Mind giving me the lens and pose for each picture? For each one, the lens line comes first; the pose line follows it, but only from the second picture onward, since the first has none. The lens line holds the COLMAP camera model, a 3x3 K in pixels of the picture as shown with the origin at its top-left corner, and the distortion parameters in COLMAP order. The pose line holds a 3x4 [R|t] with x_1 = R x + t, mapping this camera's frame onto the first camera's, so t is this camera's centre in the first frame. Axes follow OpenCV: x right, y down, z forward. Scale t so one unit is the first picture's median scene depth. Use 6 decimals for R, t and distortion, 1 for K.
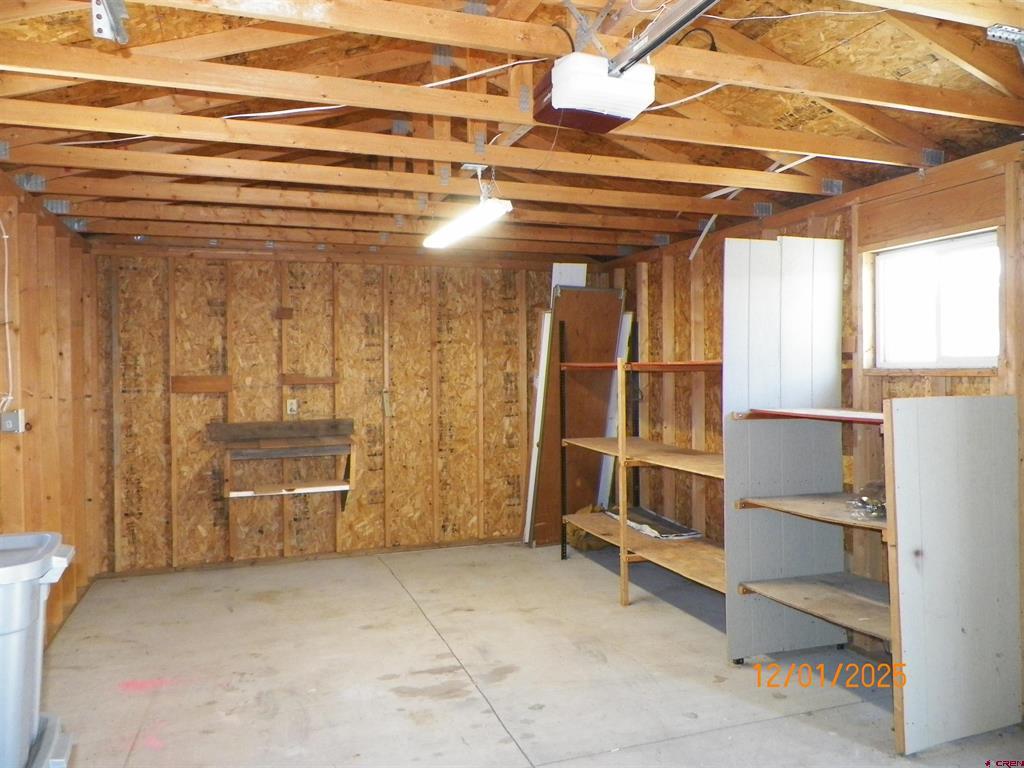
lens RADIAL K [[772.9, 0, 512.1], [0, 772.9, 384.6], [0, 0, 1]] dist [0.022695, 0.000973]
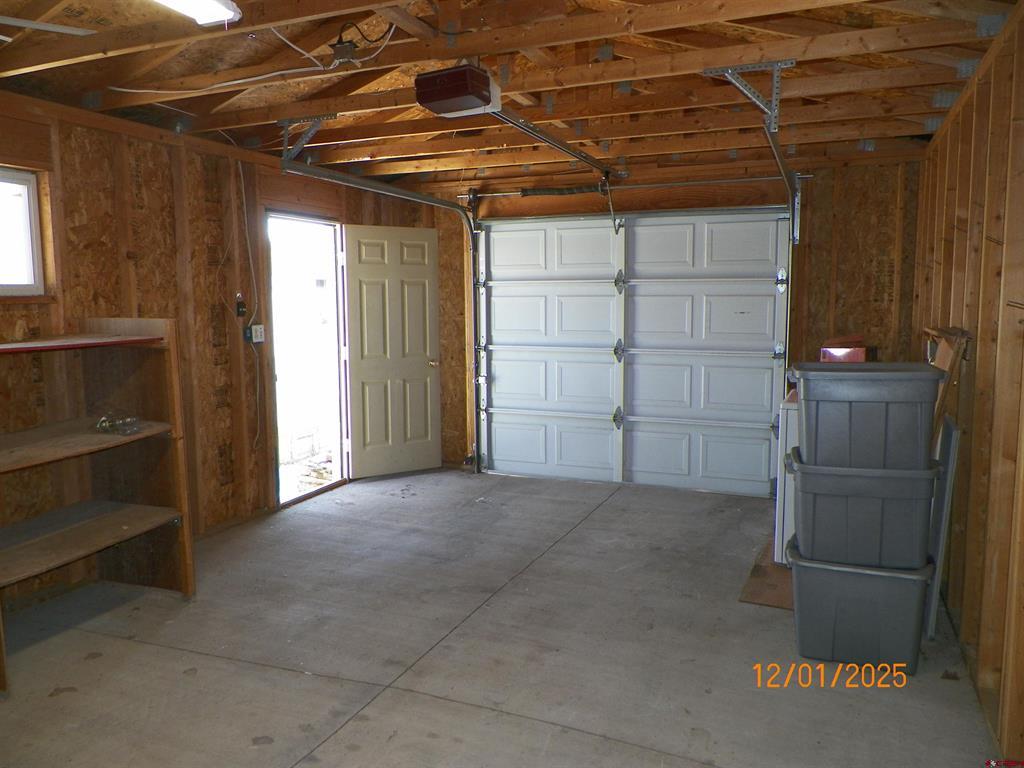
lens RADIAL K [[772.9, 0, 508.5], [0, 772.9, 382.1], [0, 0, 1]] dist [0.022695, 0.000973]
pose [[-0.741791, -0.054435, 0.668418, -0.384816], [0.030716, 0.992897, 0.114948, -0.003706], [-0.669928, 0.105798, -0.734849, 0.832653]]
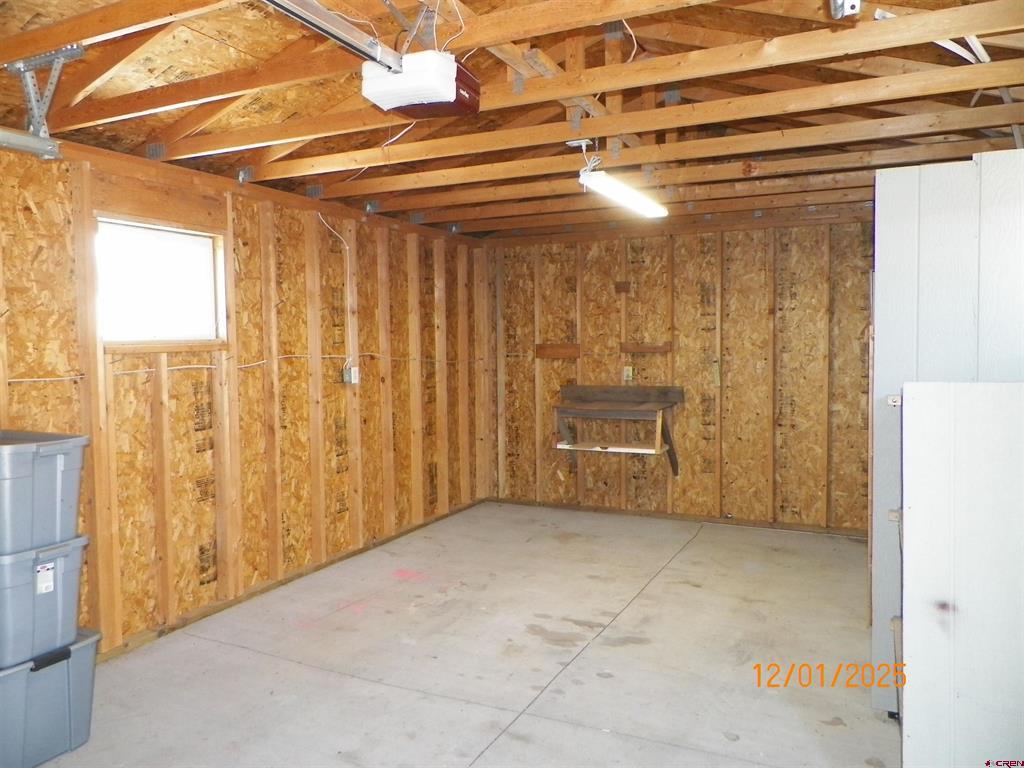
lens RADIAL K [[772.9, 0, 515.0], [0, 772.9, 378.3], [0, 0, 1]] dist [0.022695, 0.000973]
pose [[0.710028, 0.038083, -0.703143, 0.394987], [-0.014193, 0.999108, 0.039780, -0.005206], [0.704030, -0.018265, 0.709935, 0.127982]]
